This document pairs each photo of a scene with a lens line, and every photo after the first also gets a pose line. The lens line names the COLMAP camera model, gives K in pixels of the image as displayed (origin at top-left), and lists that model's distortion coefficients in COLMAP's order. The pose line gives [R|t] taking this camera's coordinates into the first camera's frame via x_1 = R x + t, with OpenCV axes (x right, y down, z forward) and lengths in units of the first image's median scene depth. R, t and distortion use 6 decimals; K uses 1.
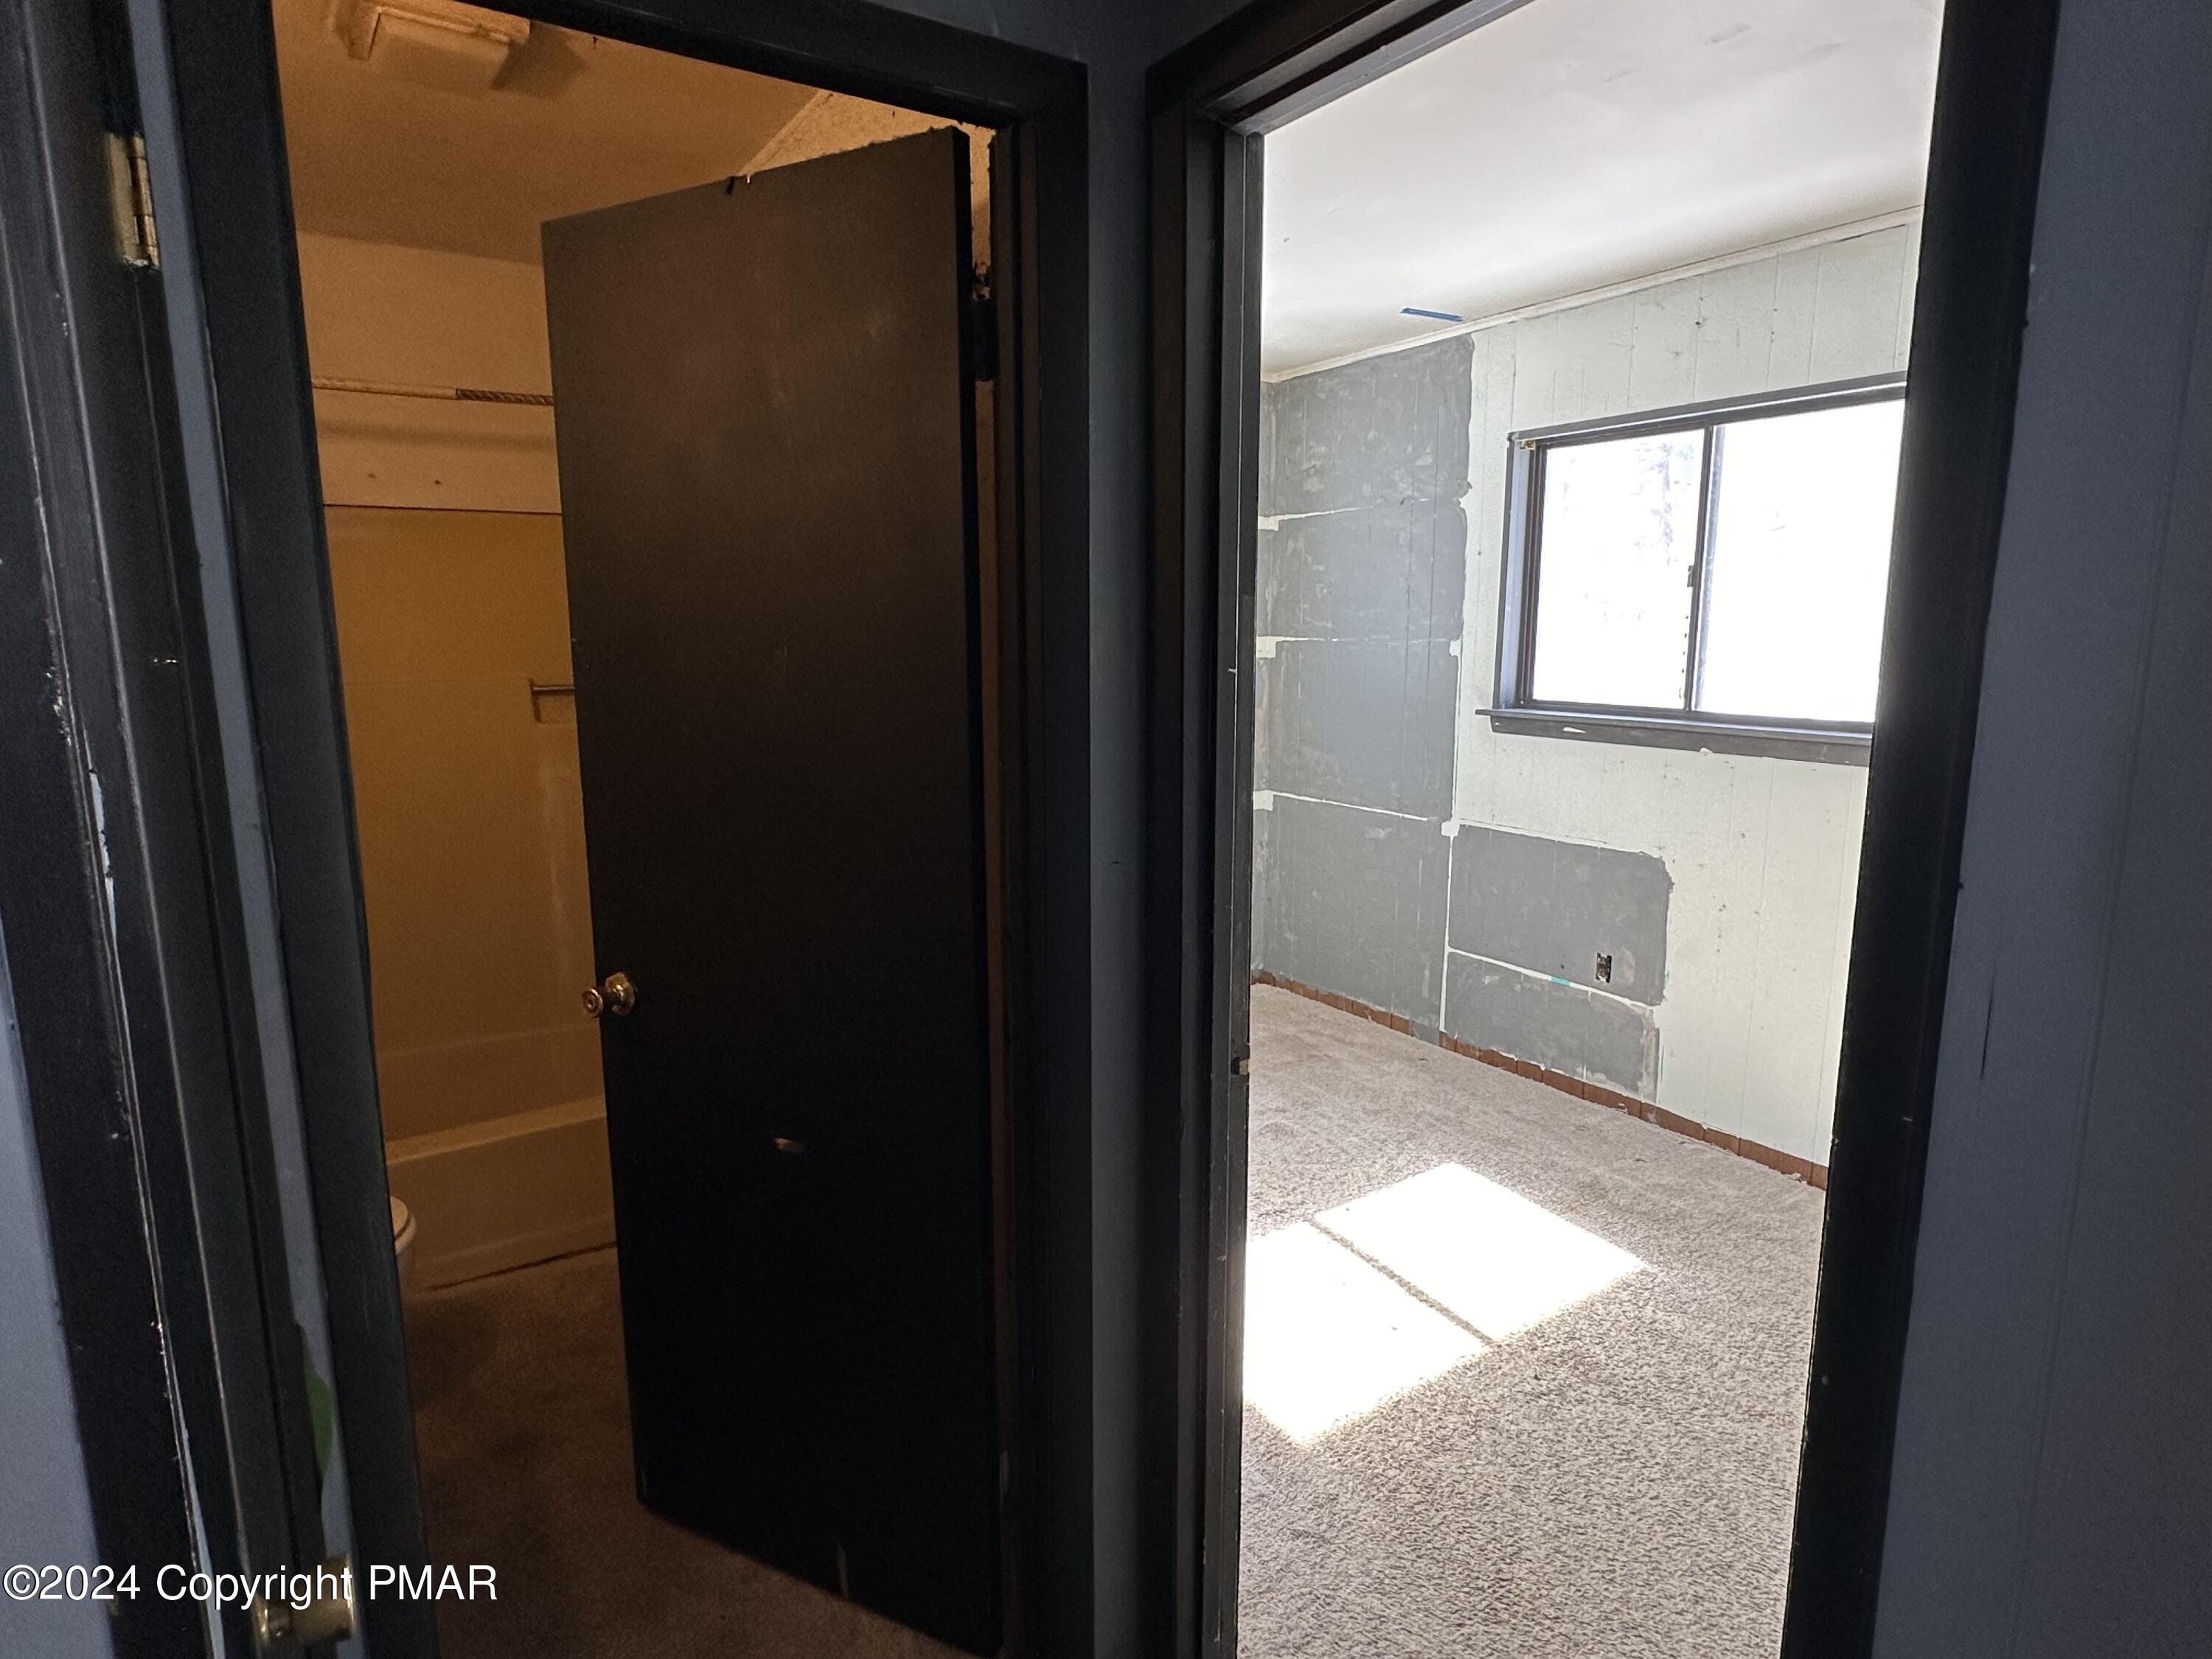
lens RADIAL K [[1230.6, 0, 1106.0], [0, 1230.6, 829.5], [0, 0, 1]] dist [0.000581, -0.000313]
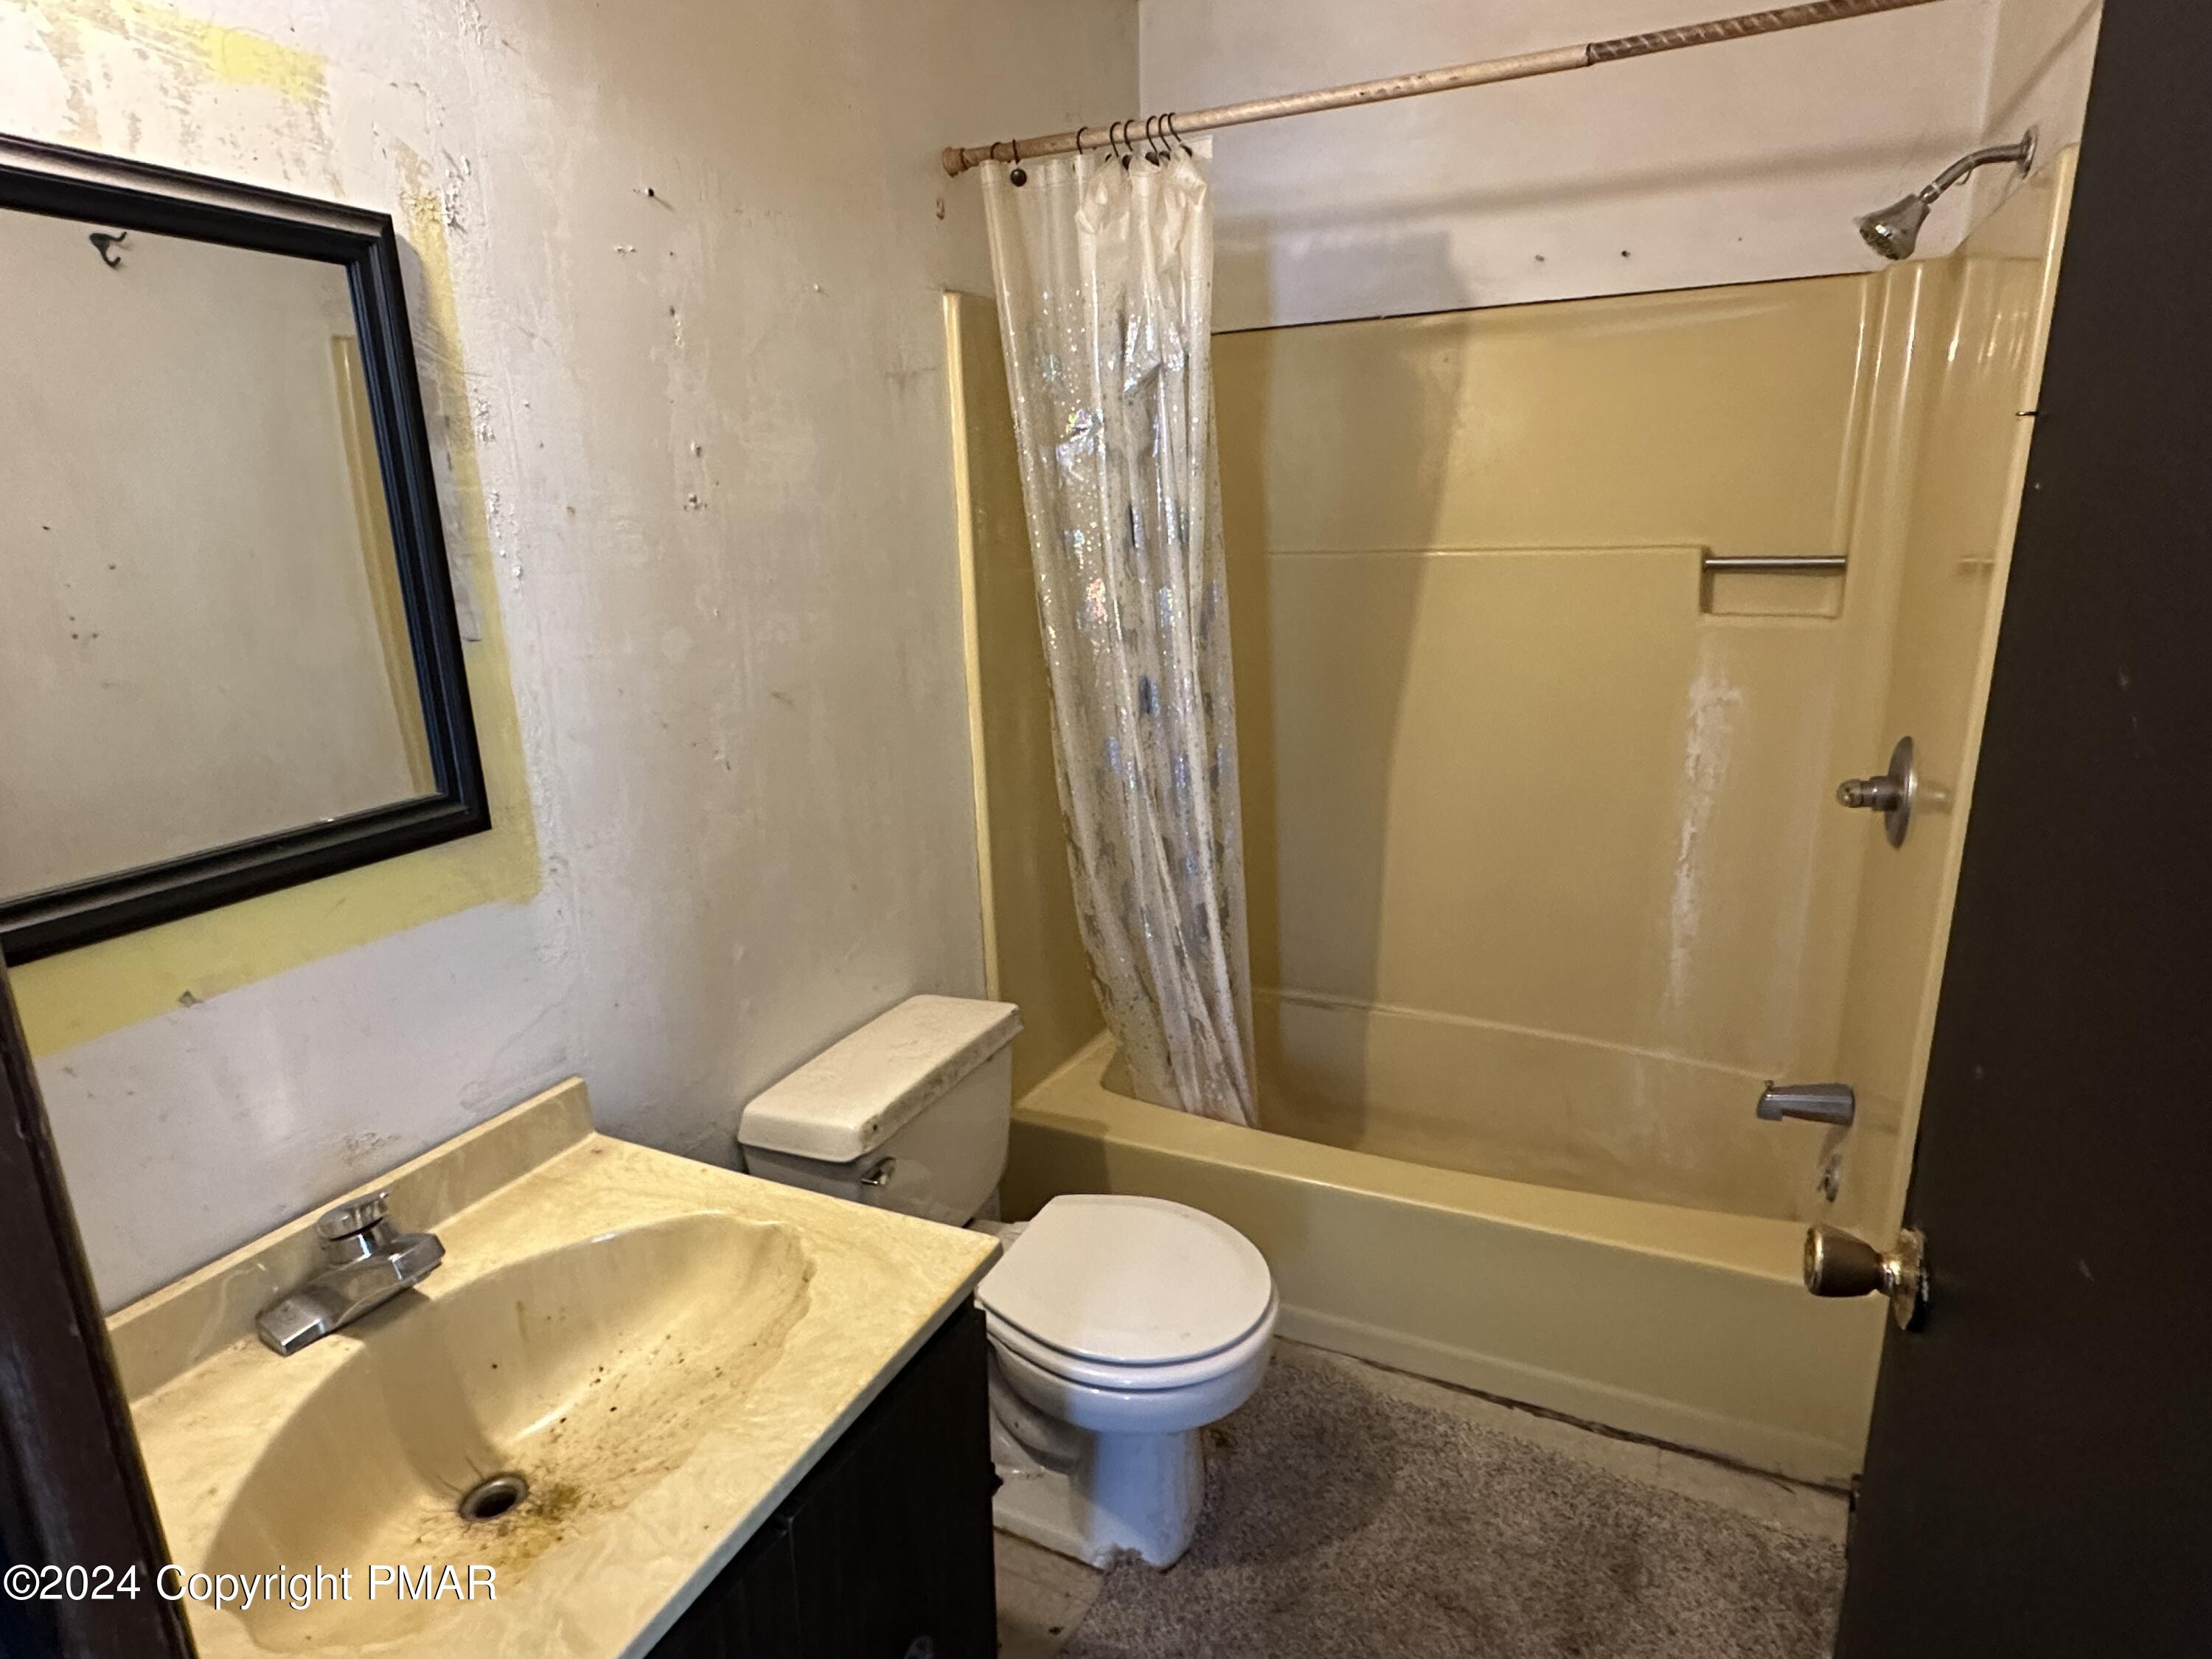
lens RADIAL K [[1230.6, 0, 1106.0], [0, 1230.6, 829.5], [0, 0, 1]] dist [0.000581, -0.000313]
pose [[0.524503, 0.212867, -0.824369, -0.074503], [-0.121688, 0.977043, 0.174867, -0.059323], [0.842667, 0.008598, 0.538366, 0.444507]]
